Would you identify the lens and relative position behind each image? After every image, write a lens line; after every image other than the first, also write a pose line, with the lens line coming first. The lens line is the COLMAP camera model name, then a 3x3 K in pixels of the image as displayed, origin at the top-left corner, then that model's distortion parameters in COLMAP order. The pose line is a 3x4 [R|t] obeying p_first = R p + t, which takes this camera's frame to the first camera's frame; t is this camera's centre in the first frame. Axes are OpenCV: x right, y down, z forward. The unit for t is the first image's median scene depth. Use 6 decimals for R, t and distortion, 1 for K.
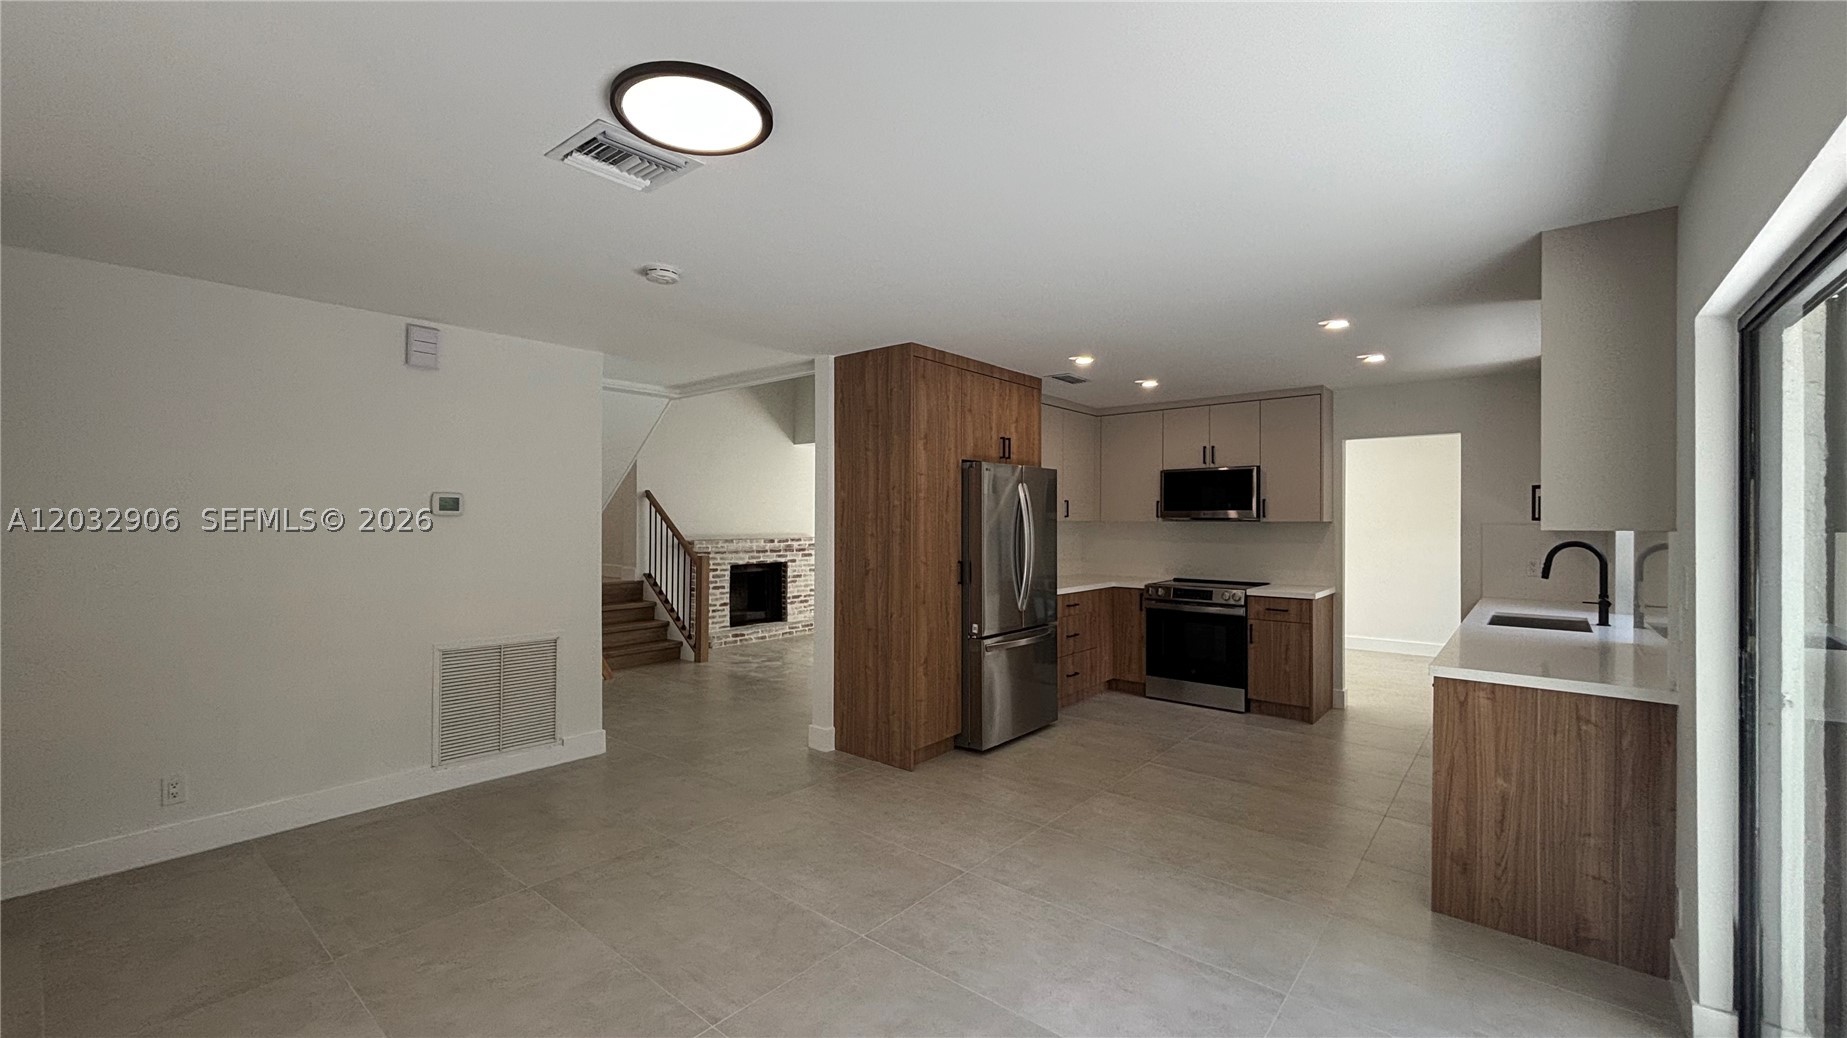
lens RADIAL K [[744.1, 0, 922.3], [0, 744.1, 518.8], [0, 0, 1]] dist [-0.001596, -0.000979]
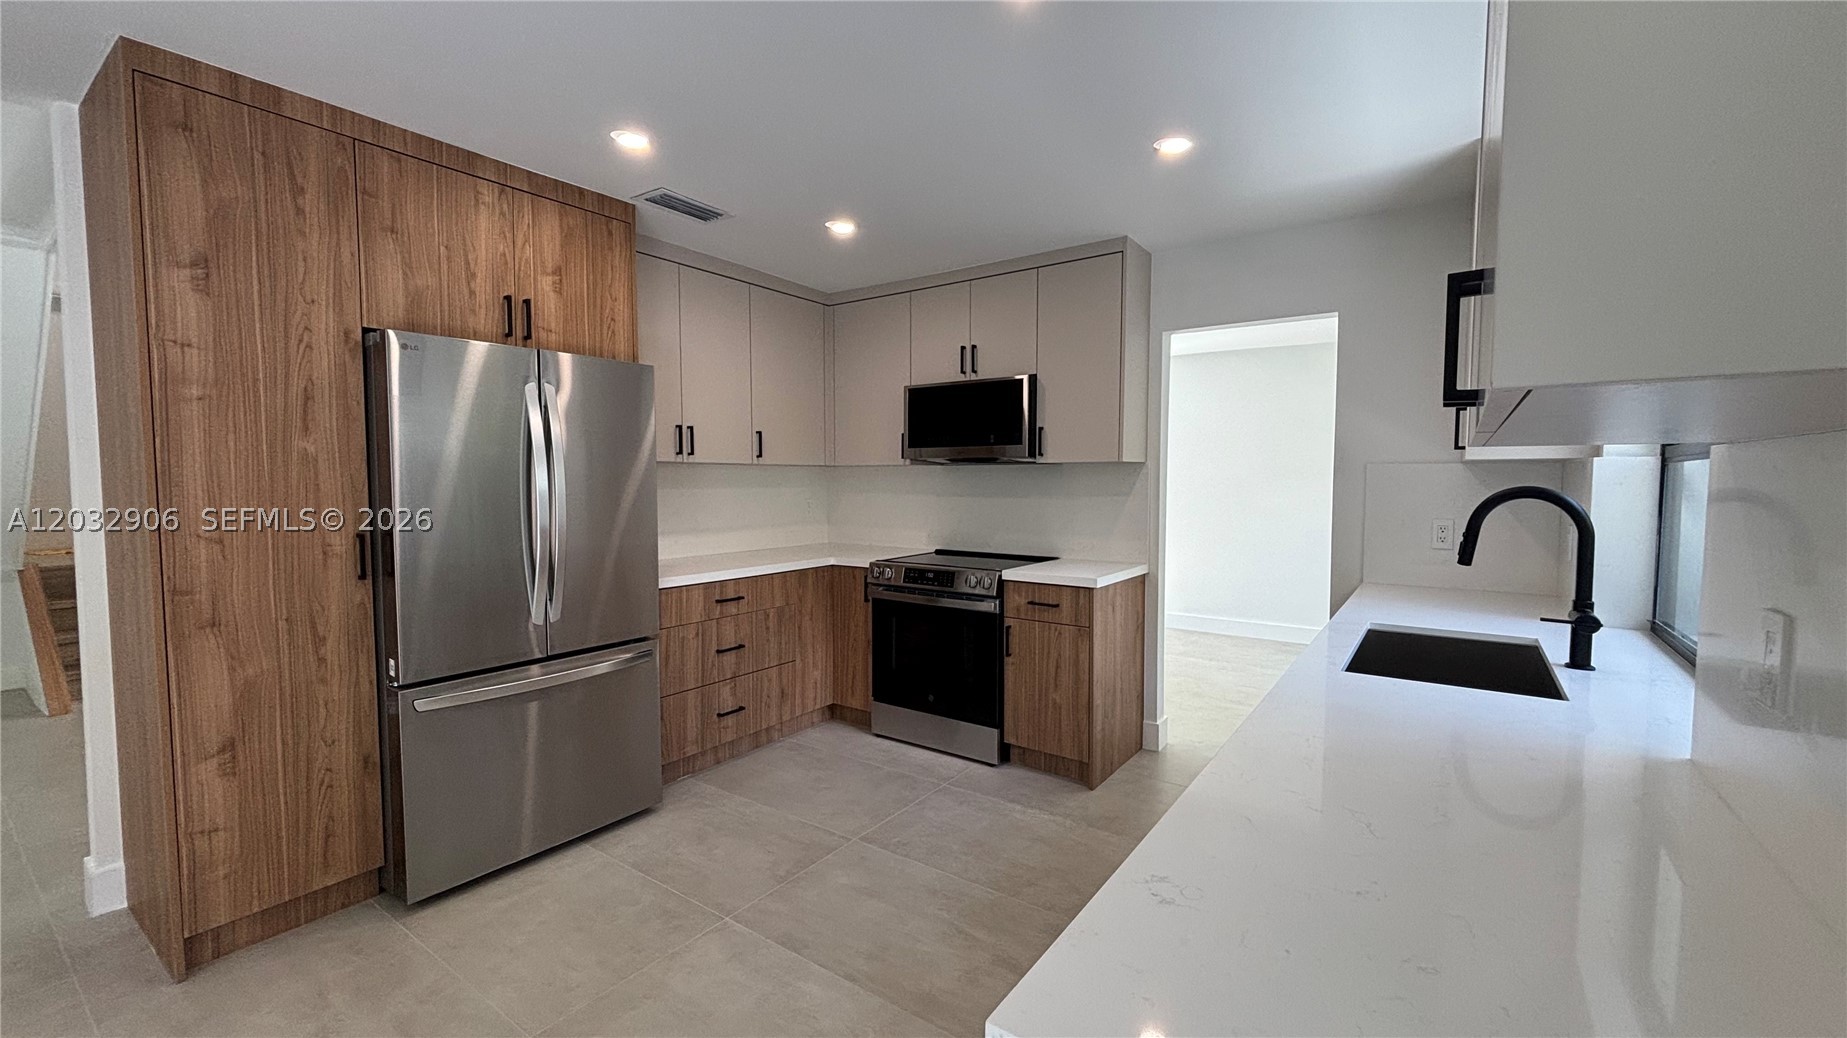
lens RADIAL K [[744.1, 0, 924.0], [0, 744.1, 518.5], [0, 0, 1]] dist [-0.001596, -0.000979]
pose [[0.996231, -0.006267, 0.086518, 0.317507], [0.001399, 0.998418, 0.056203, 0.016344], [-0.086734, -0.055871, 0.994664, 0.391595]]
